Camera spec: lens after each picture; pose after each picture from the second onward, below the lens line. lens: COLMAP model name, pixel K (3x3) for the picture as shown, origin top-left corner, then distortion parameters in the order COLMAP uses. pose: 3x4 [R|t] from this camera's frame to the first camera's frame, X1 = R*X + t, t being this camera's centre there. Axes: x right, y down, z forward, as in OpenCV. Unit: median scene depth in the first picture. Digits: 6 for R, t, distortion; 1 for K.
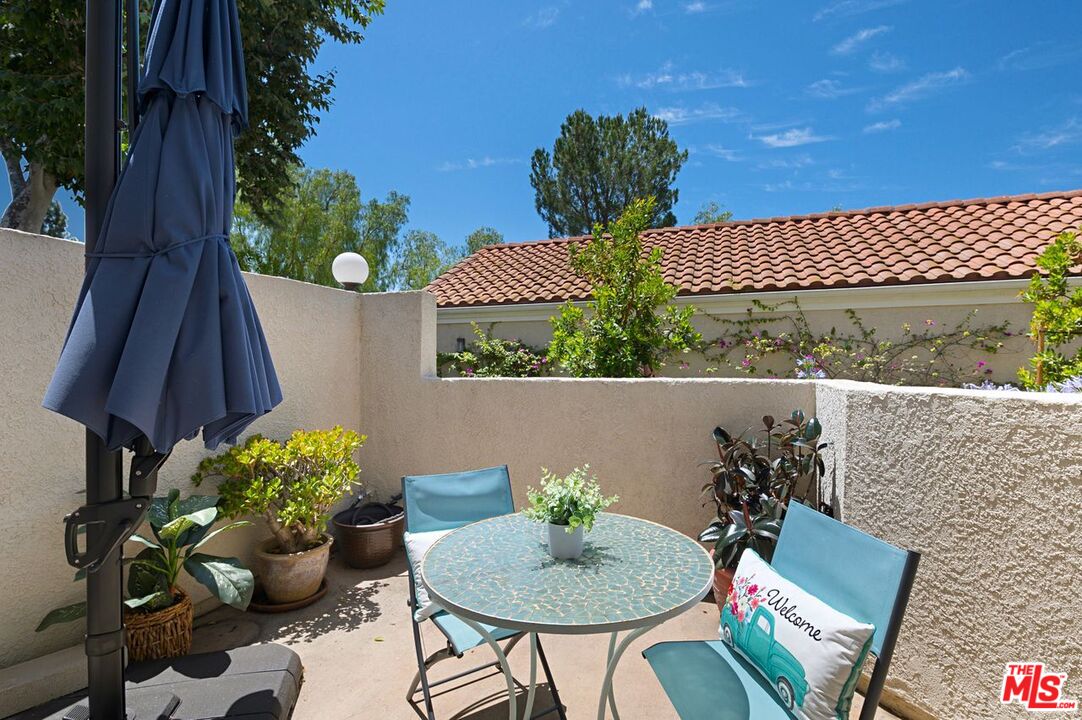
lens RADIAL K [[492.3, 0, 539.7], [0, 492.3, 364.4], [0, 0, 1]] dist [-0.008615, -0.002543]
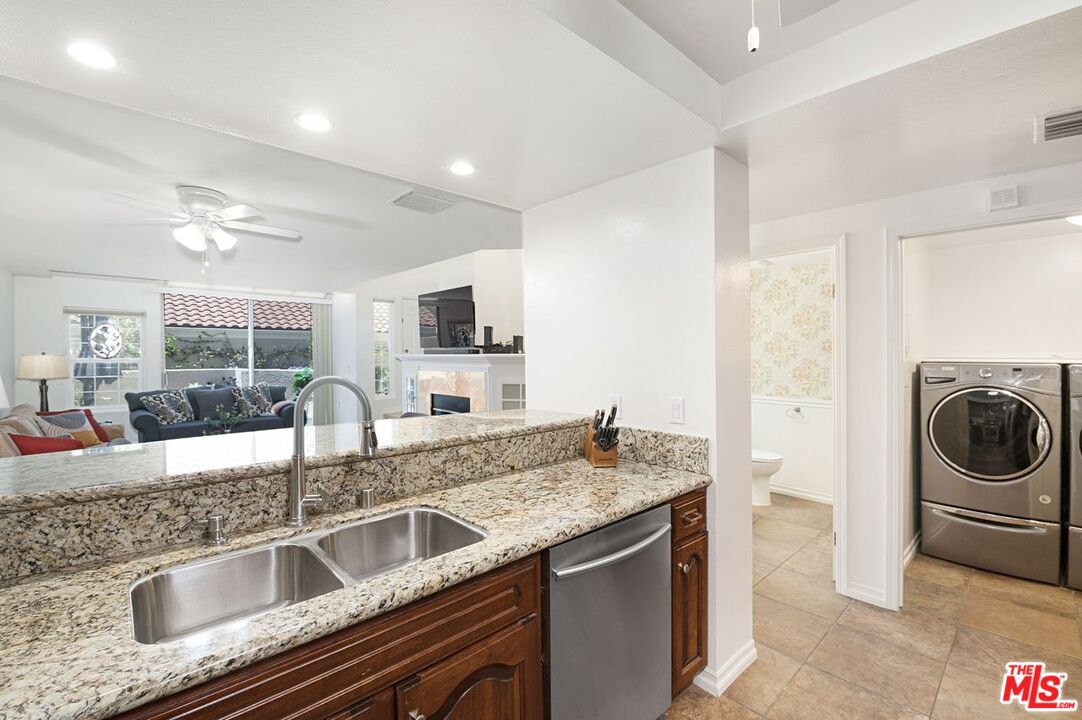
lens RADIAL K [[454.2, 0, 546.2], [0, 454.2, 361.4], [0, 0, 1]] dist [-0.011379, -0.001454]
pose [[0.440526, -0.009078, 0.897694, -0.641516], [0.004098, 0.999959, 0.008101, -0.018784], [-0.897731, 0.000110, 0.440545, -1.145344]]
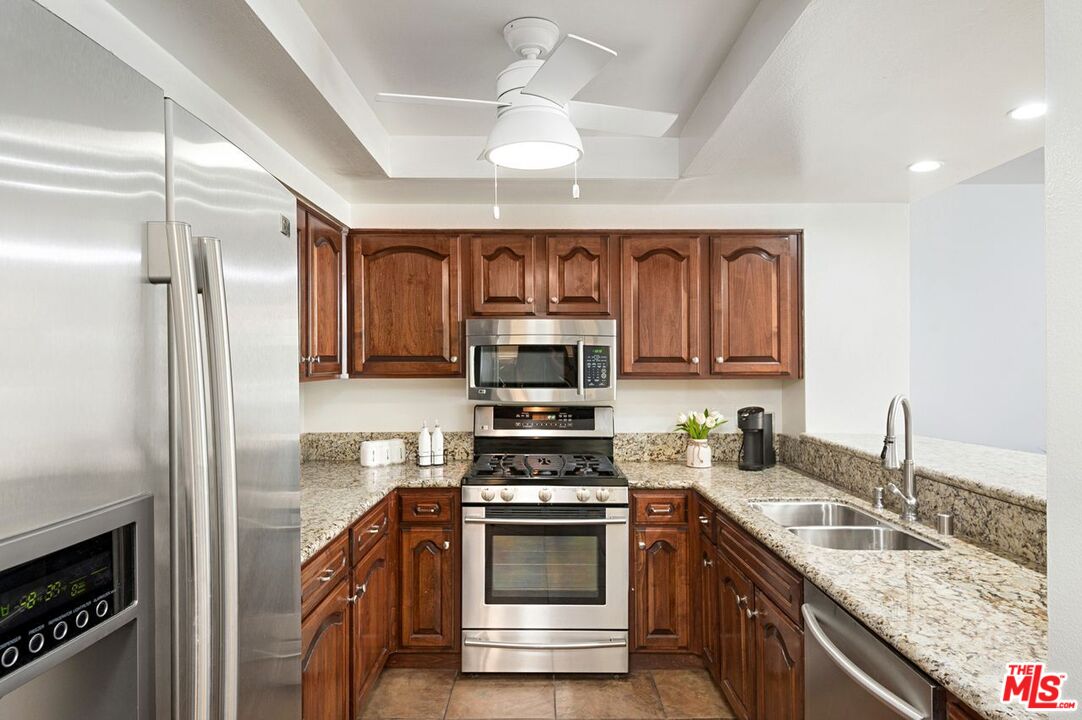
lens RADIAL K [[615.2, 0, 536.3], [0, 615.2, 366.8], [0, 0, 1]] dist [0.020019, -0.021630]
pose [[0.362085, 0.004533, -0.932134, -0.316965], [-0.003326, 0.999988, 0.003571, -0.024842], [0.932139, 0.001808, 0.362096, -1.244474]]
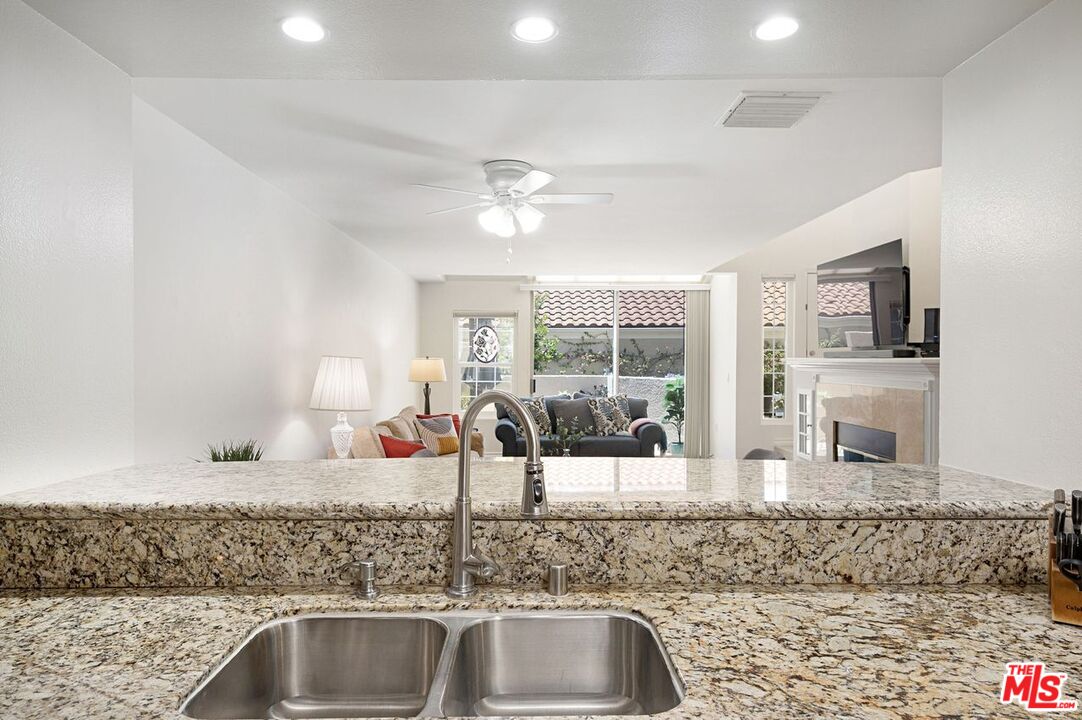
lens RADIAL K [[646.7, 0, 549.4], [0, 646.7, 371.5], [0, 0, 1]] dist [0.026271, -0.006174]
pose [[0.929418, -0.003017, 0.369017, -0.564043], [-0.001607, 0.999924, 0.012221, -0.019391], [-0.369026, -0.011951, 0.929342, -1.160397]]
